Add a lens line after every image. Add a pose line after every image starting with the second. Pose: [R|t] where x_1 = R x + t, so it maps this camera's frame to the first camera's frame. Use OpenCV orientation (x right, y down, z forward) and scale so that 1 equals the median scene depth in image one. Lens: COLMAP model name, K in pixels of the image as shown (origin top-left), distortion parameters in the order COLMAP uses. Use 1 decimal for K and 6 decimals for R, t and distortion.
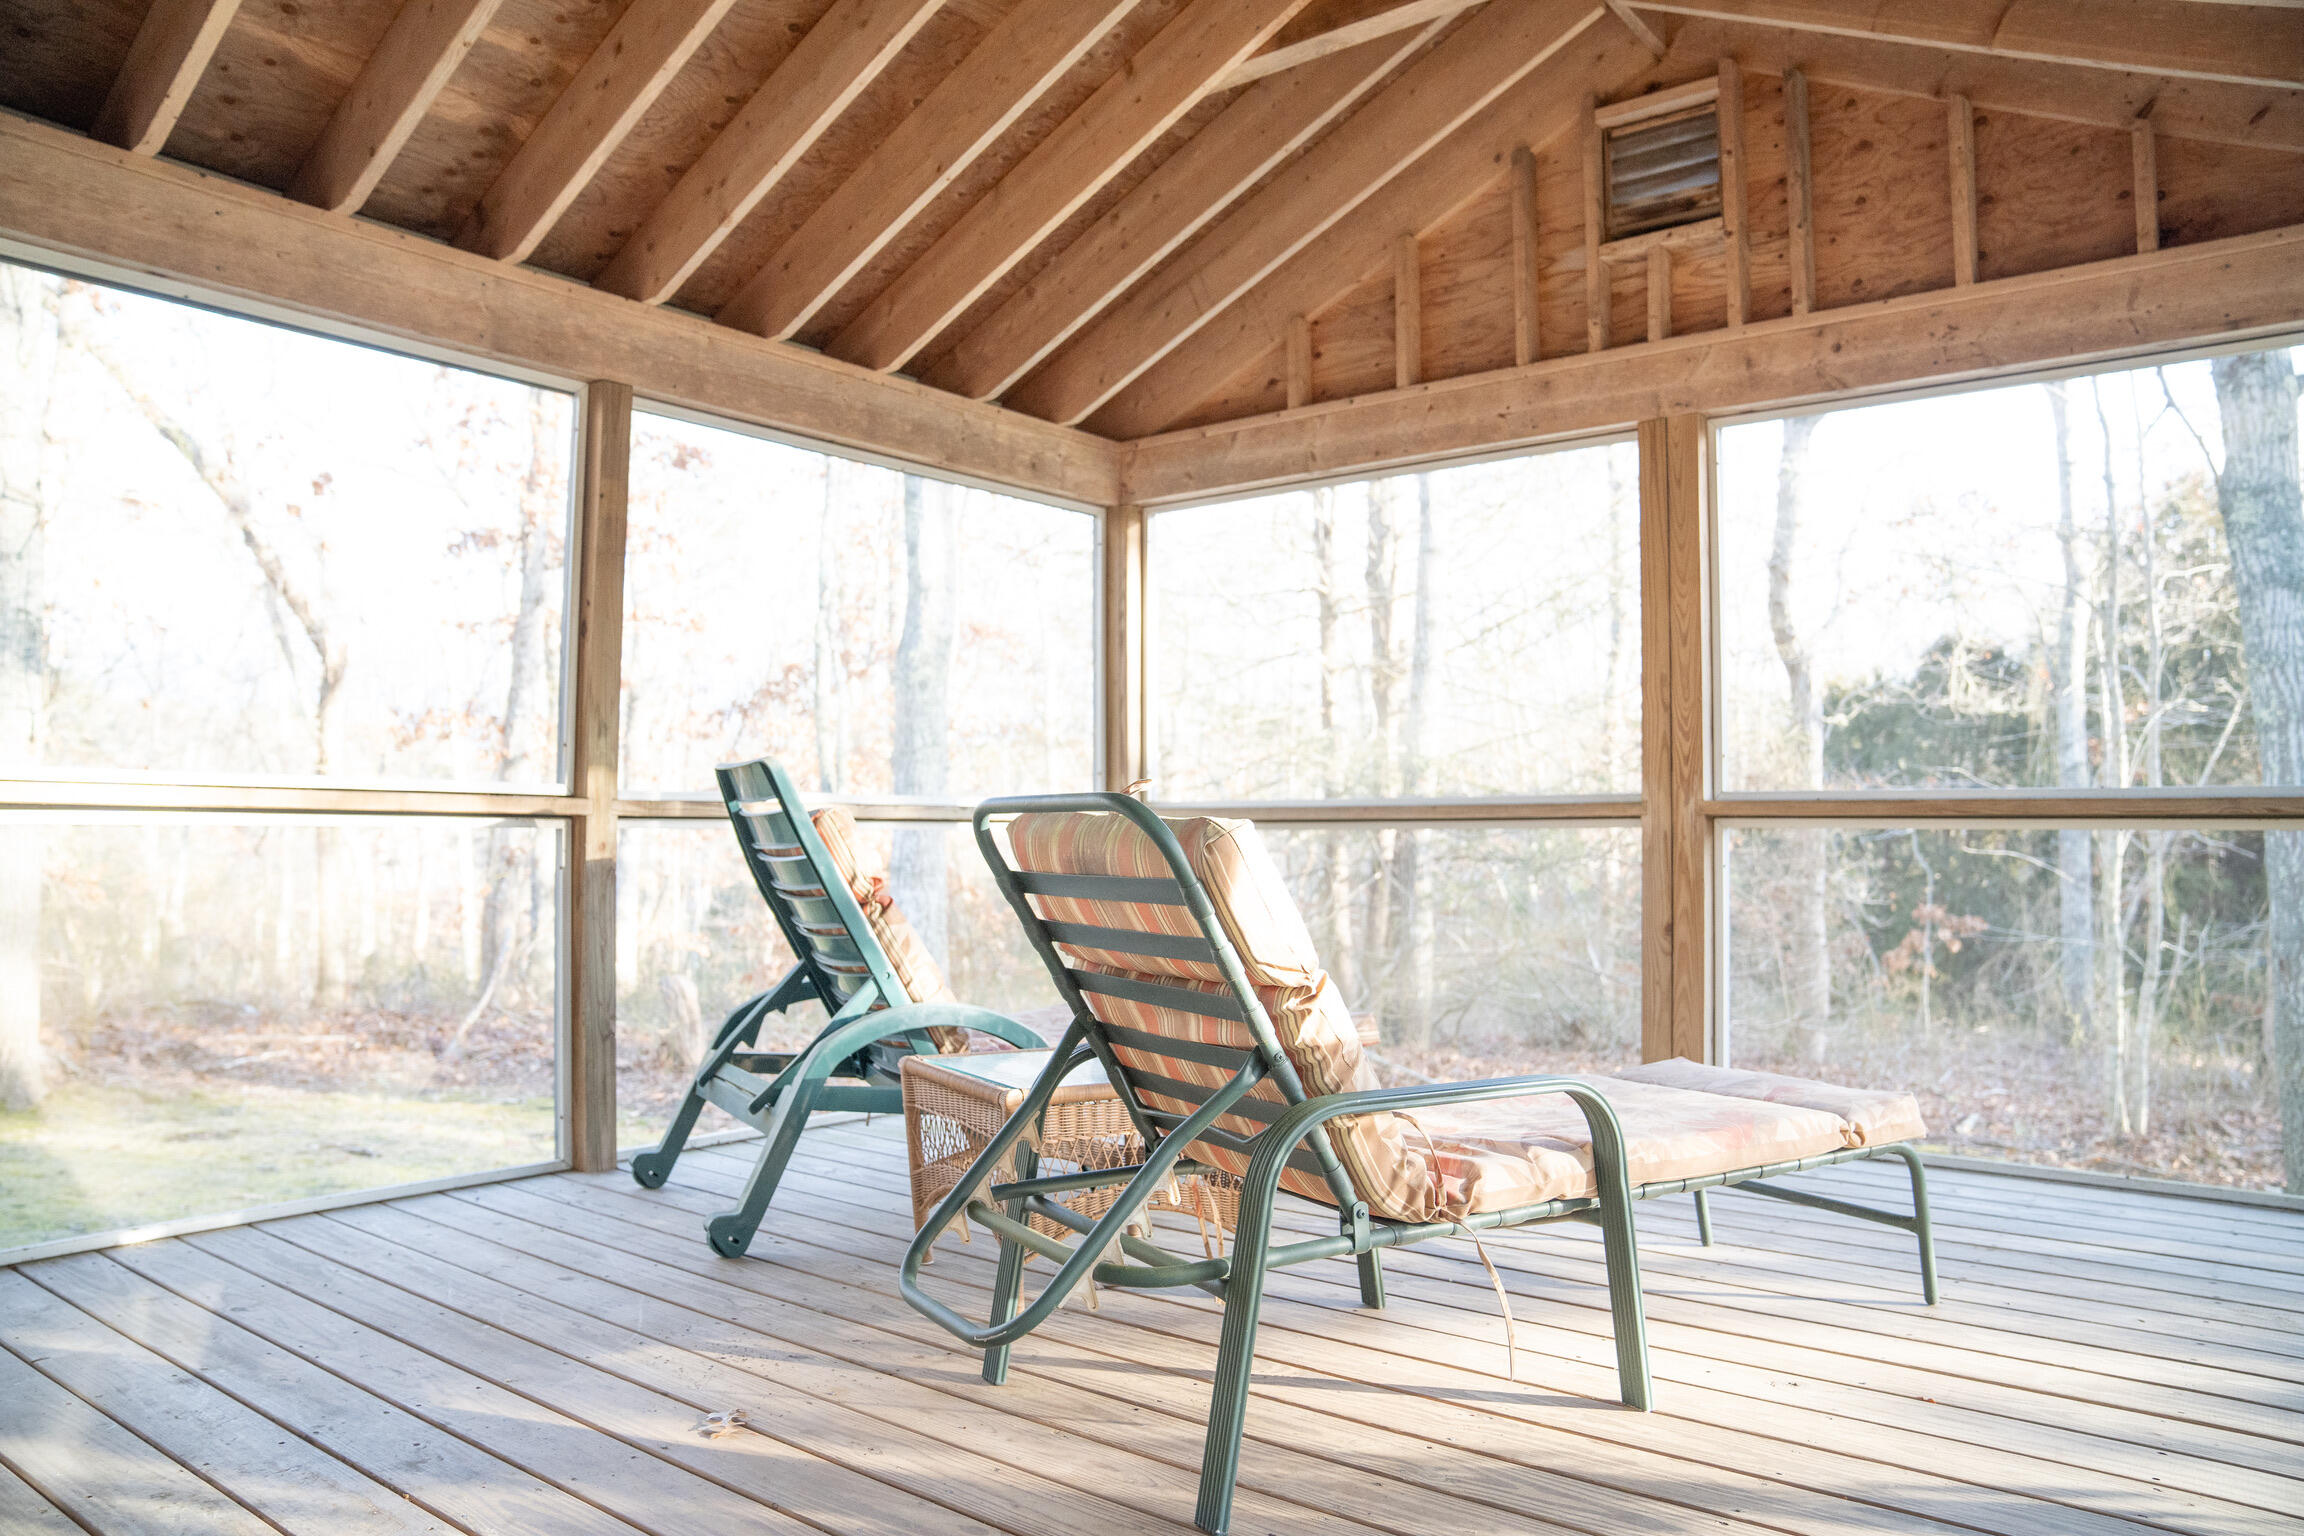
lens RADIAL K [[1600.4, 0, 1152.0], [0, 1600.4, 768.0], [0, 0, 1]] dist [-0.127549, 0.095298]
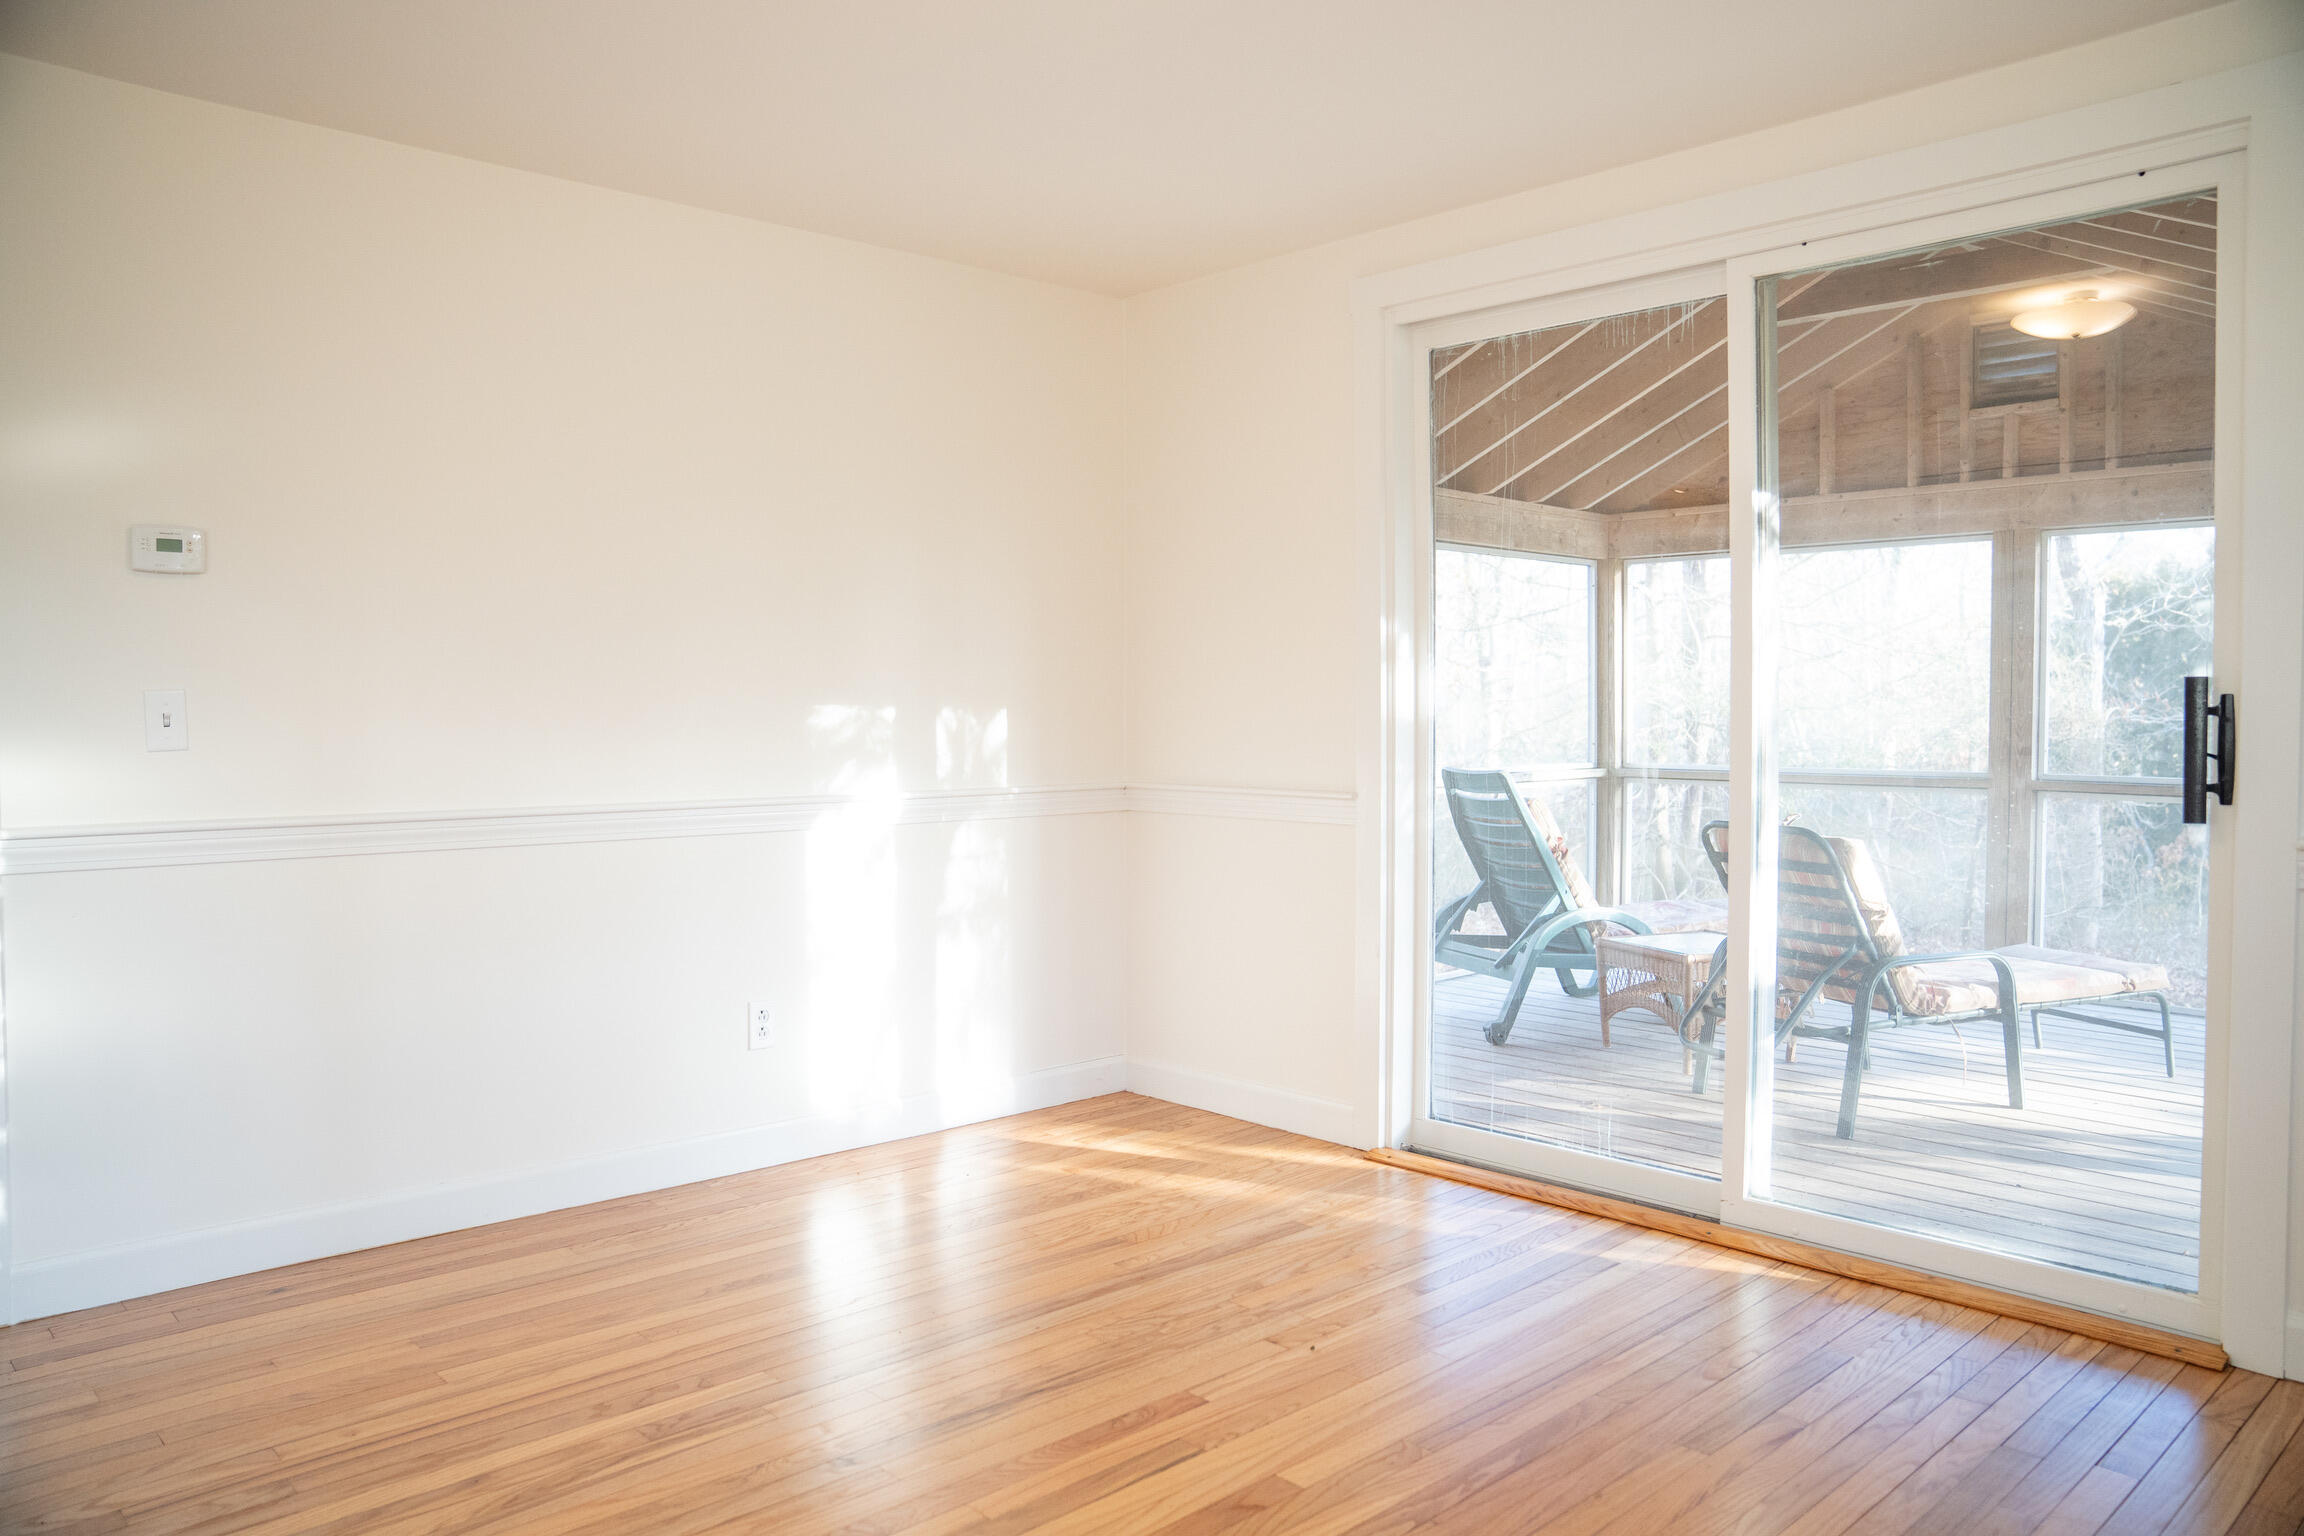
lens RADIAL K [[1600.4, 0, 1152.0], [0, 1600.4, 768.0], [0, 0, 1]] dist [-0.127549, 0.095298]
pose [[0.989721, 0.001317, -0.143005, -0.290830], [0.009906, 0.996924, 0.077746, -0.118504], [0.142668, -0.078363, 0.986664, -0.633940]]
